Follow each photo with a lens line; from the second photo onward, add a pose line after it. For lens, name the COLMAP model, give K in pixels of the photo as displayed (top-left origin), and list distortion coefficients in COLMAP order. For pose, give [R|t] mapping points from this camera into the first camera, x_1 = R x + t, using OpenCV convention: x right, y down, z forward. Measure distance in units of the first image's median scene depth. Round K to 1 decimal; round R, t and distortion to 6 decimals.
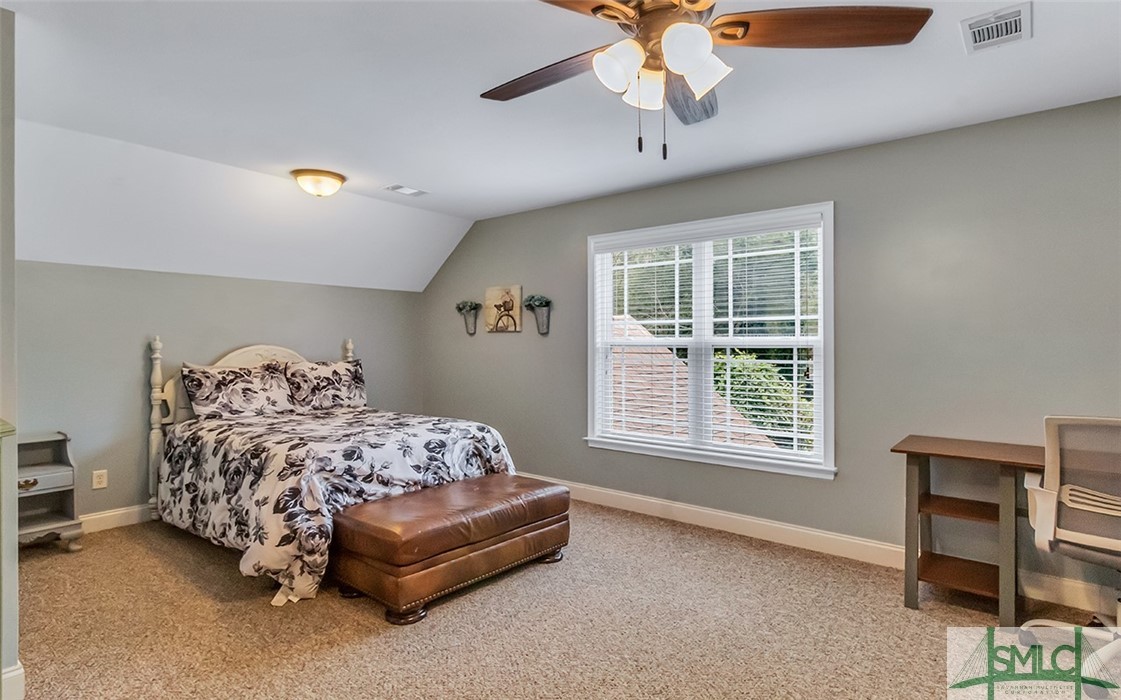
lens RADIAL K [[587.3, 0, 562.6], [0, 587.3, 341.8], [0, 0, 1]] dist [0.001507, -0.000171]
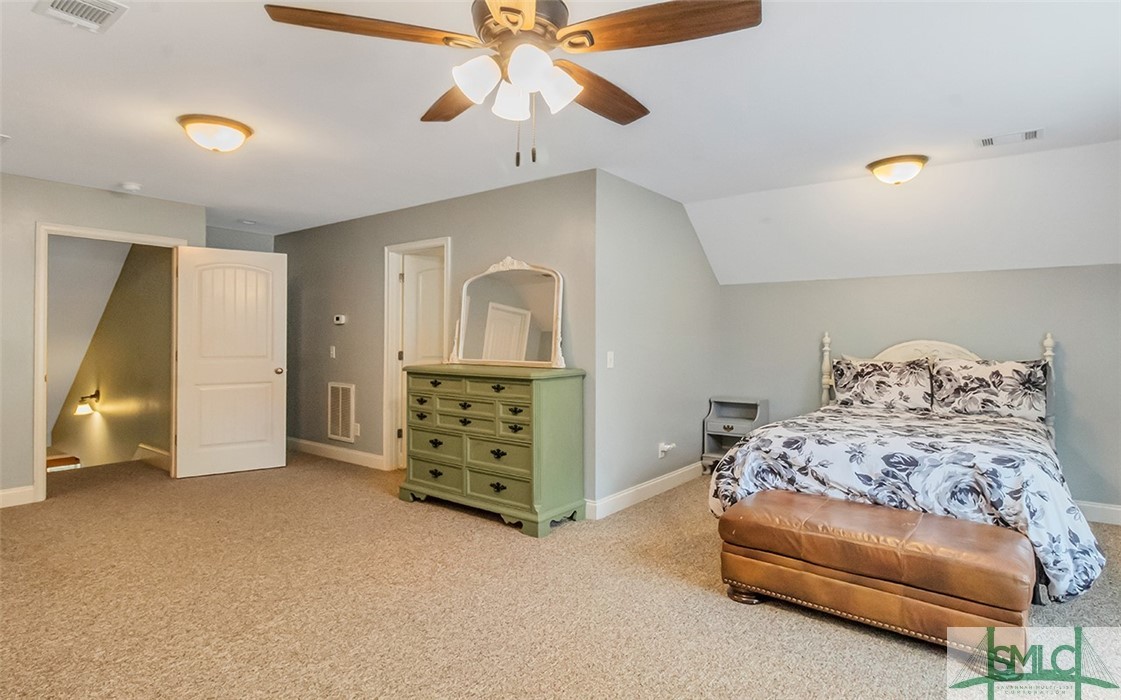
lens RADIAL K [[574.2, 0, 556.2], [0, 574.2, 336.2], [0, 0, 1]] dist [-0.000149, 0.000218]
pose [[0.014620, -0.003638, -0.999887, 0.501369], [-0.000924, 0.999993, -0.003652, 0.003013], [0.999893, 0.000977, 0.014616, 0.425504]]
